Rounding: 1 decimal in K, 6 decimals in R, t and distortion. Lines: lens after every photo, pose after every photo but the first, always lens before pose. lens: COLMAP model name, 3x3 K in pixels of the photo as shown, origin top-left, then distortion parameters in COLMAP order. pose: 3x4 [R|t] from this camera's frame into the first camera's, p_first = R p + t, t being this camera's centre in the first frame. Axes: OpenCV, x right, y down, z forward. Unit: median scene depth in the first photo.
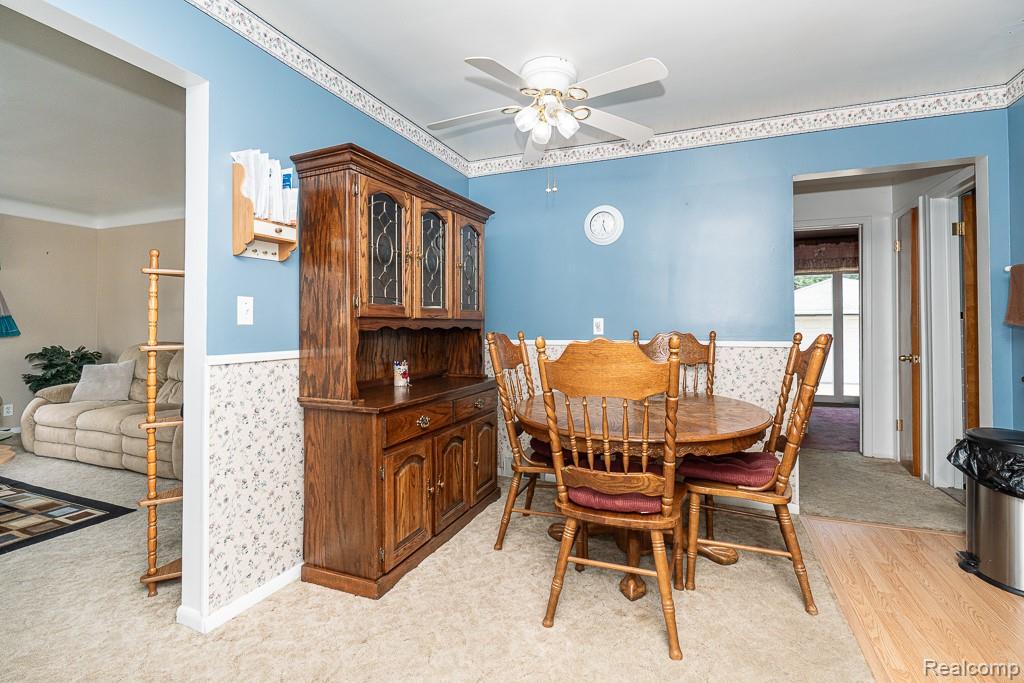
lens RADIAL K [[467.9, 0, 513.4], [0, 467.9, 326.9], [0, 0, 1]] dist [-0.009391, 0.003390]
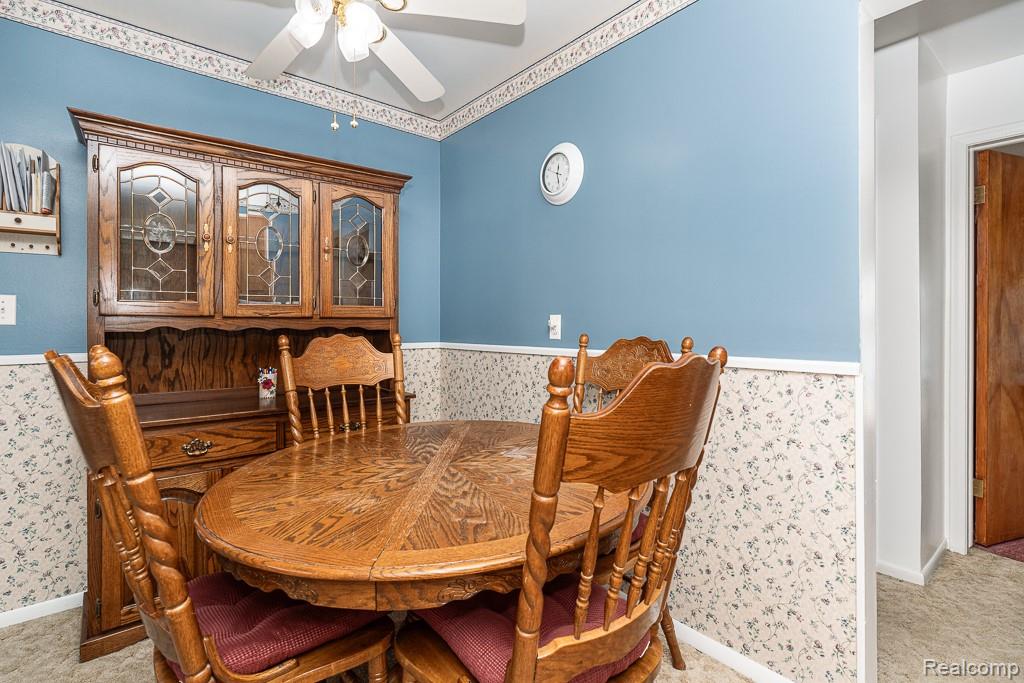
lens RADIAL K [[479.0, 0, 520.1], [0, 479.0, 327.4], [0, 0, 1]] dist [-0.005456, 0.002125]
pose [[0.883684, 0.005648, -0.468049, 0.515951], [-0.002658, 0.999972, 0.007050, -0.005611], [0.468076, -0.004986, 0.883674, 0.418207]]
